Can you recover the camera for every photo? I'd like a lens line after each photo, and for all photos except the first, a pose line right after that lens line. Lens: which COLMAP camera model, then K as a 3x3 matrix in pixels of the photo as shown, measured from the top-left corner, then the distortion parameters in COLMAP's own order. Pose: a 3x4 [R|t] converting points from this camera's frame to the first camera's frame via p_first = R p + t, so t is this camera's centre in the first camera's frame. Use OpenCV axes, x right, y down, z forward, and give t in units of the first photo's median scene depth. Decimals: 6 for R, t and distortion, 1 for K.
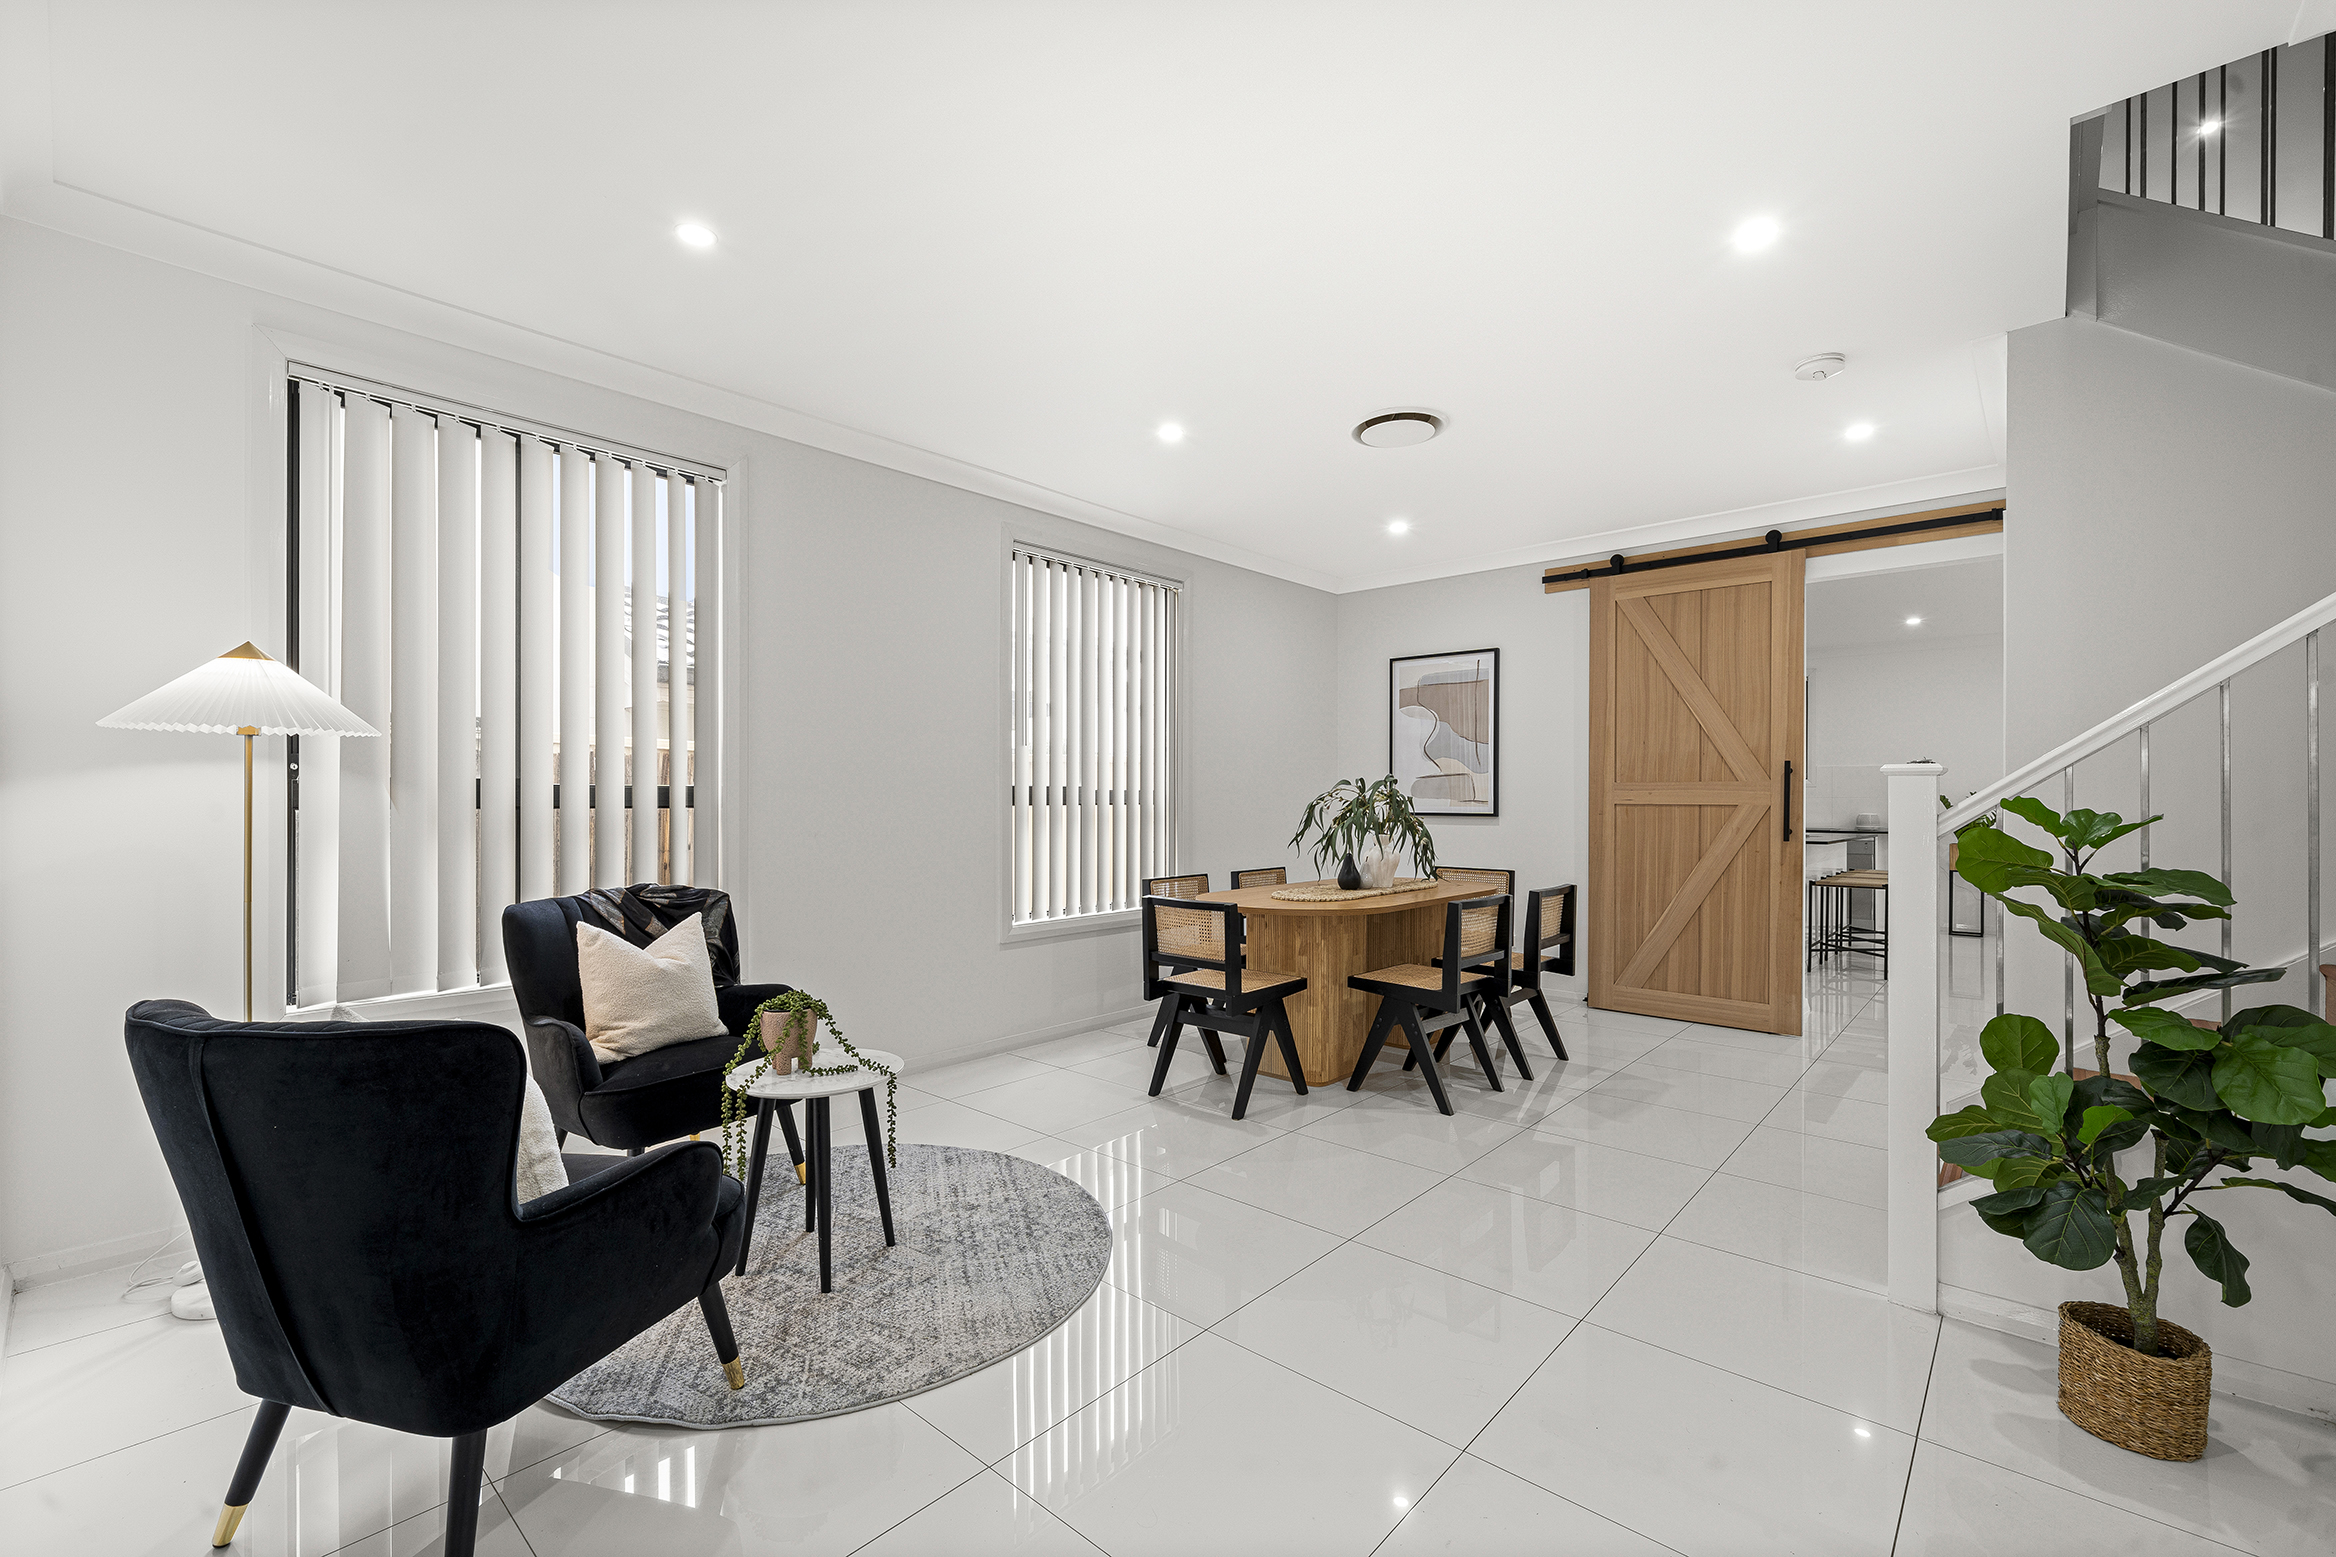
lens RADIAL K [[977.5, 0, 1162.8], [0, 977.5, 792.5], [0, 0, 1]] dist [0.000719, 0.000016]
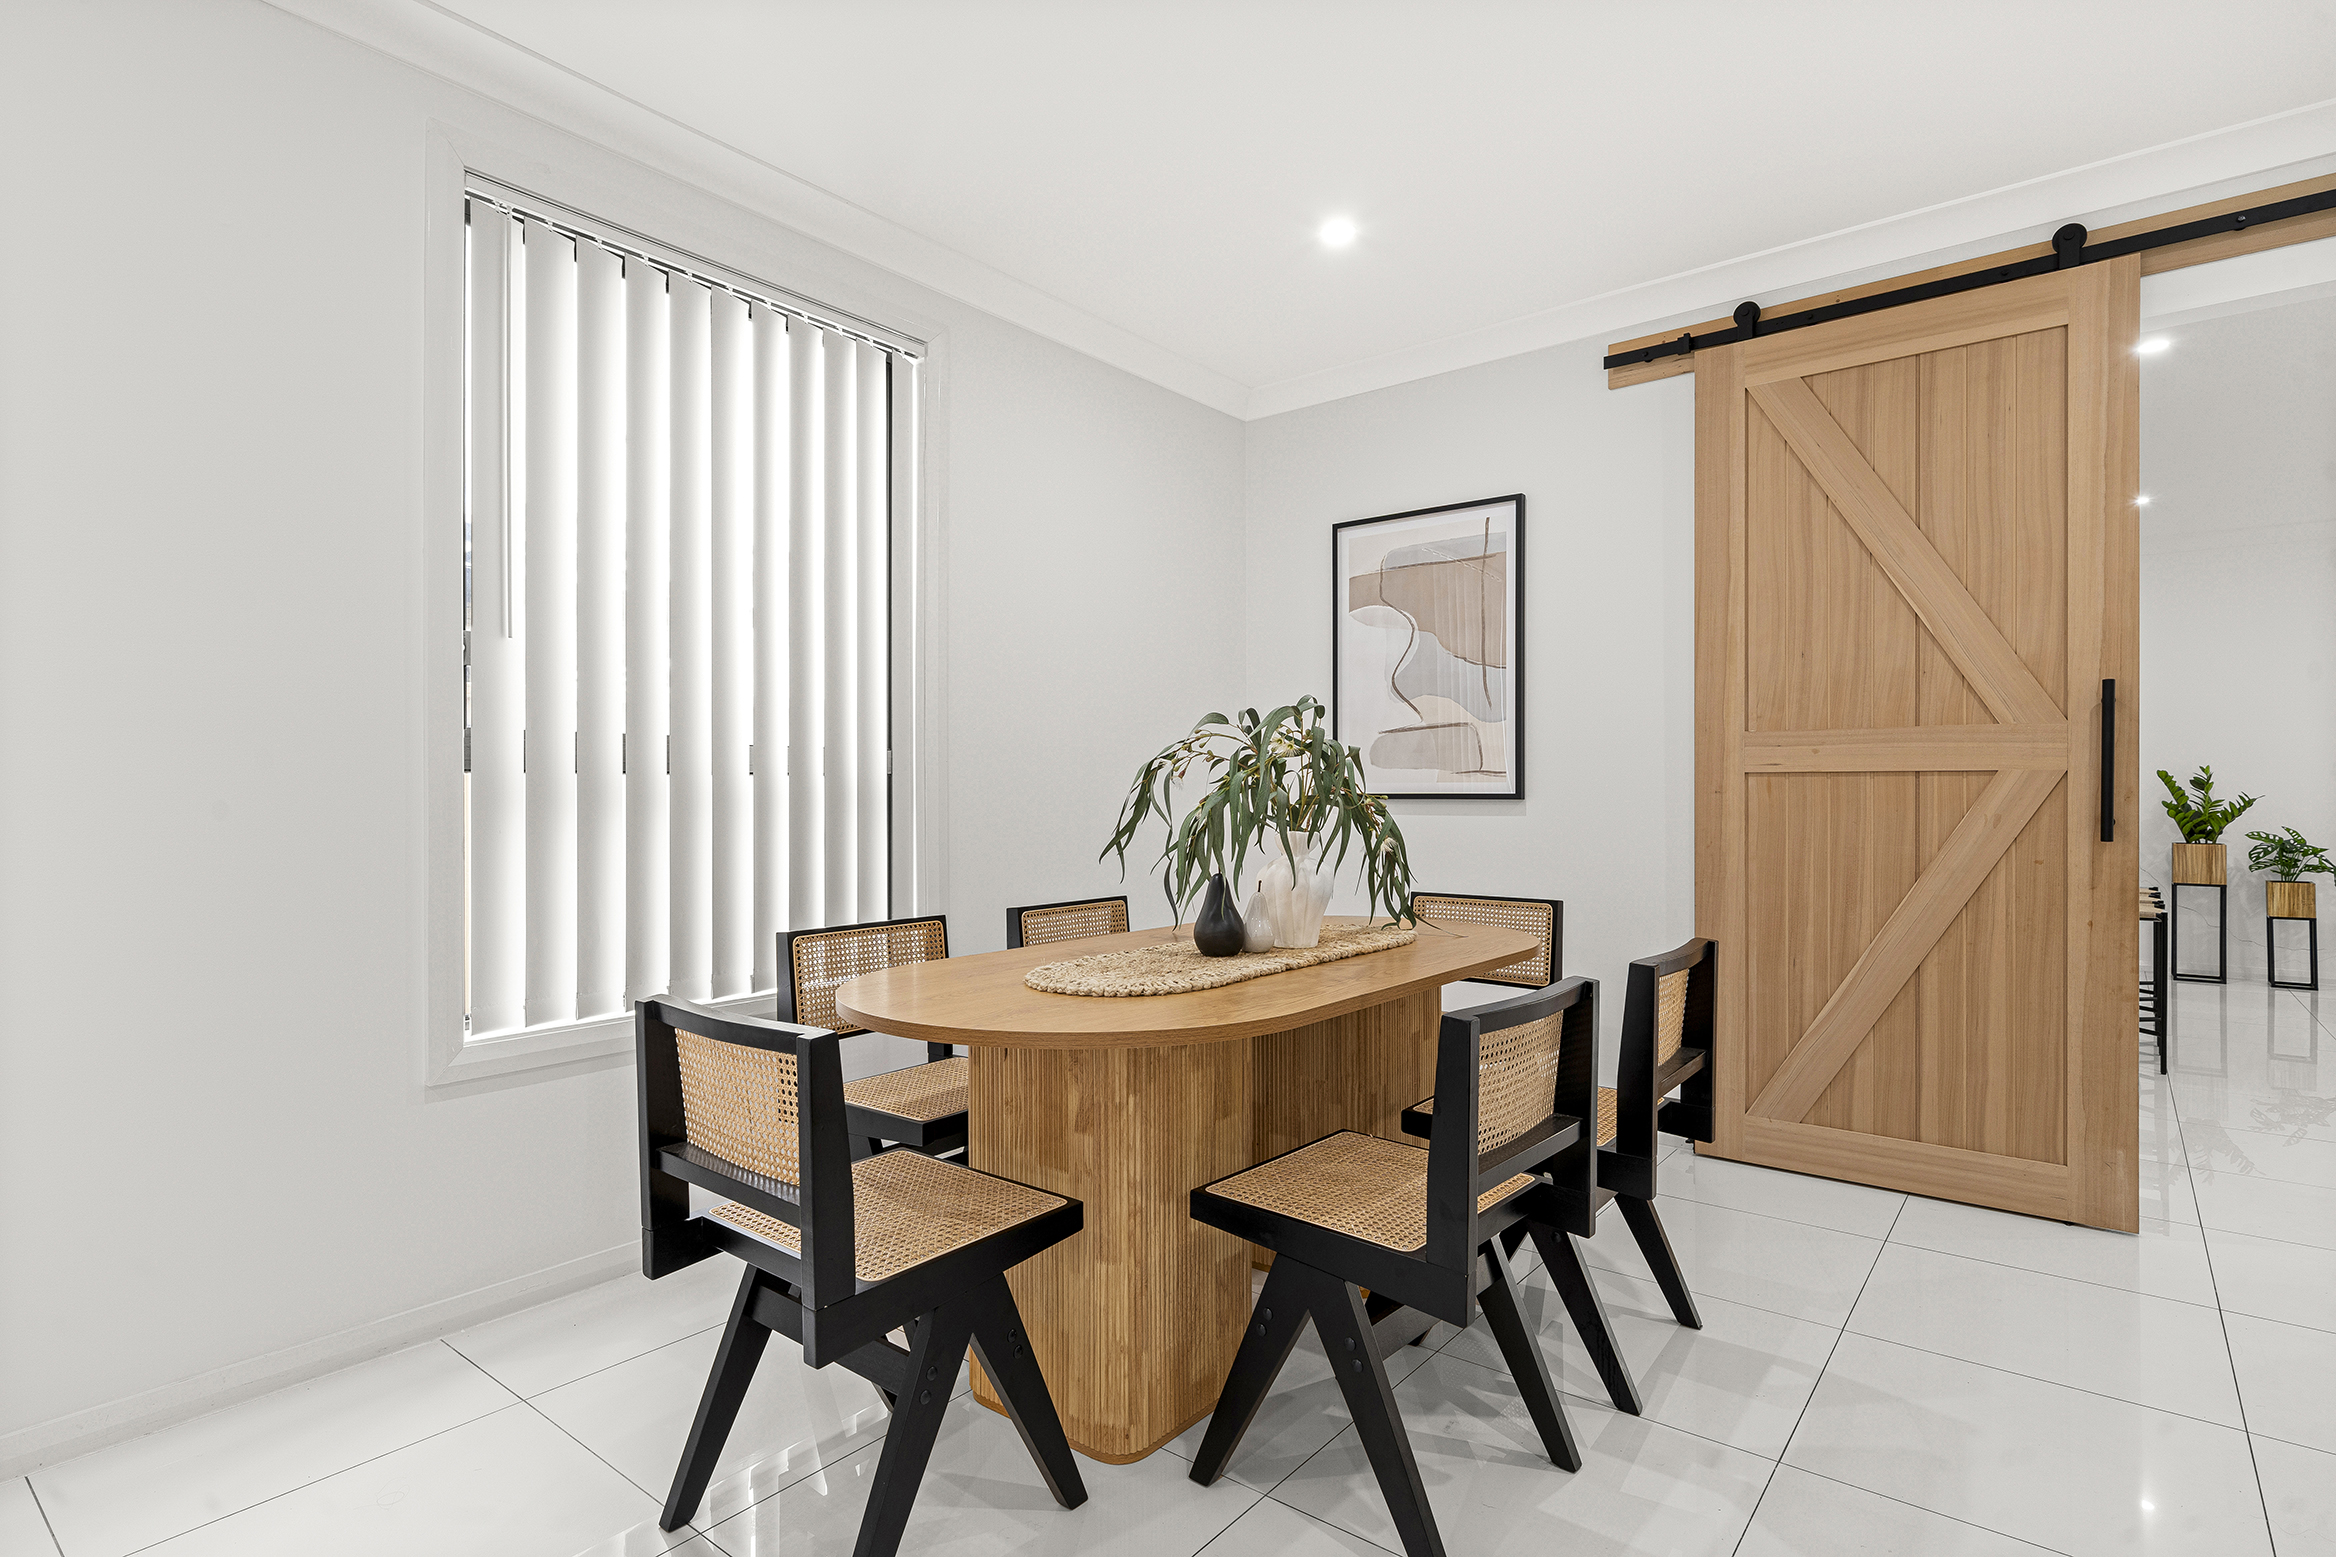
lens RADIAL K [[1159.9, 0, 1168.0], [0, 1159.9, 778.5], [0, 0, 1]] dist [0.003328, 0.000461]
pose [[0.998111, -0.001952, 0.061411, 0.123867], [0.002357, 0.999976, -0.006521, 0.020264], [-0.061397, 0.006654, 0.998091, 0.434089]]
